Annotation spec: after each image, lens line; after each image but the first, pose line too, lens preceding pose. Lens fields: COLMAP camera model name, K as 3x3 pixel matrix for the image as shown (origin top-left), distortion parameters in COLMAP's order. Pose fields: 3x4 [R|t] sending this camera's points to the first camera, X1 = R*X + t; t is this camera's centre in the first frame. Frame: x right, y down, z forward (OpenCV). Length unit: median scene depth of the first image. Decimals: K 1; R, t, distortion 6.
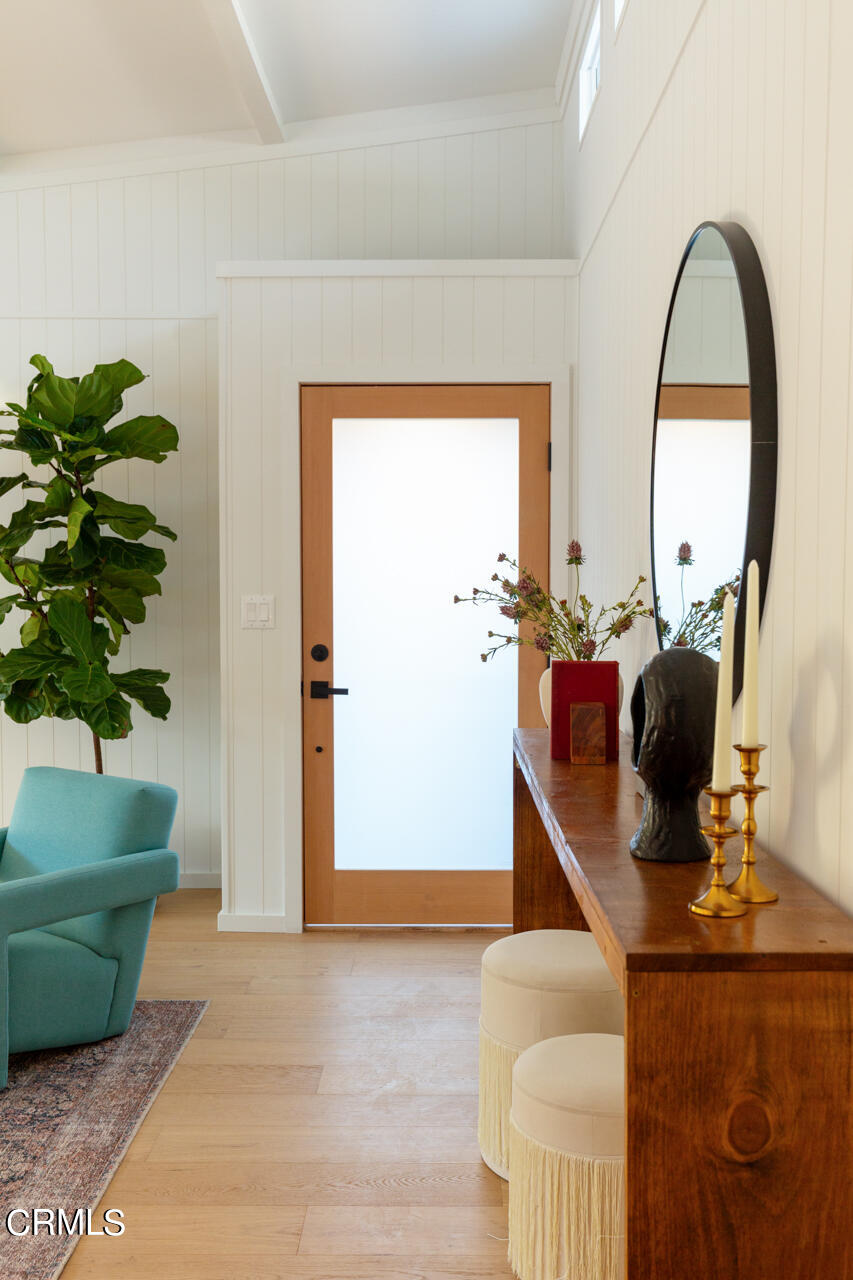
lens RADIAL K [[1172.9, 0, 426.5], [0, 1172.9, 640.0], [0, 0, 1]] dist [-0.005592, 0.003851]
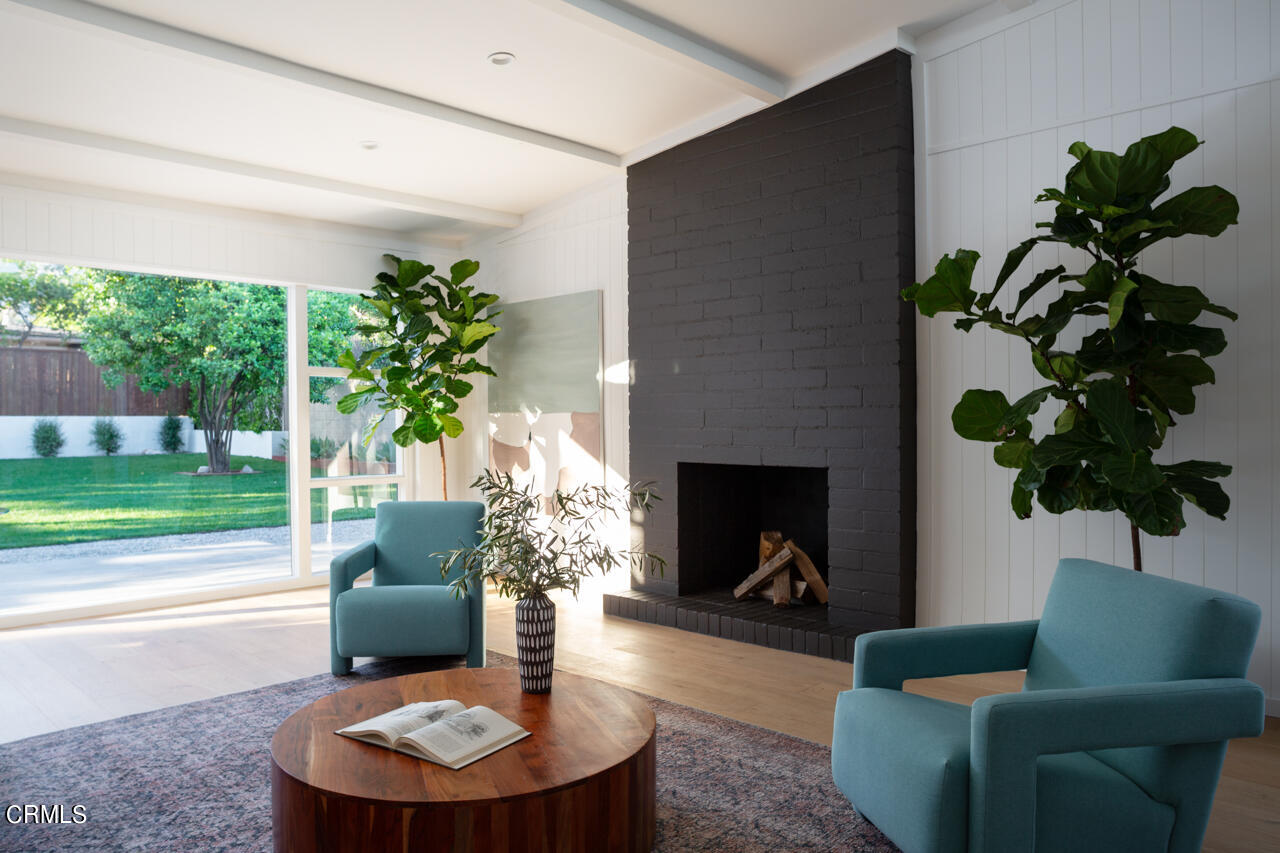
lens RADIAL K [[901.0, 0, 640.0], [0, 901.0, 426.5], [0, 0, 1]] dist [-0.023833, 0.003007]
pose [[0.722516, 0.004595, -0.691339, -0.076358], [-0.026590, 0.999423, -0.021147, 0.023908], [0.690843, 0.033662, 0.722221, 0.210635]]
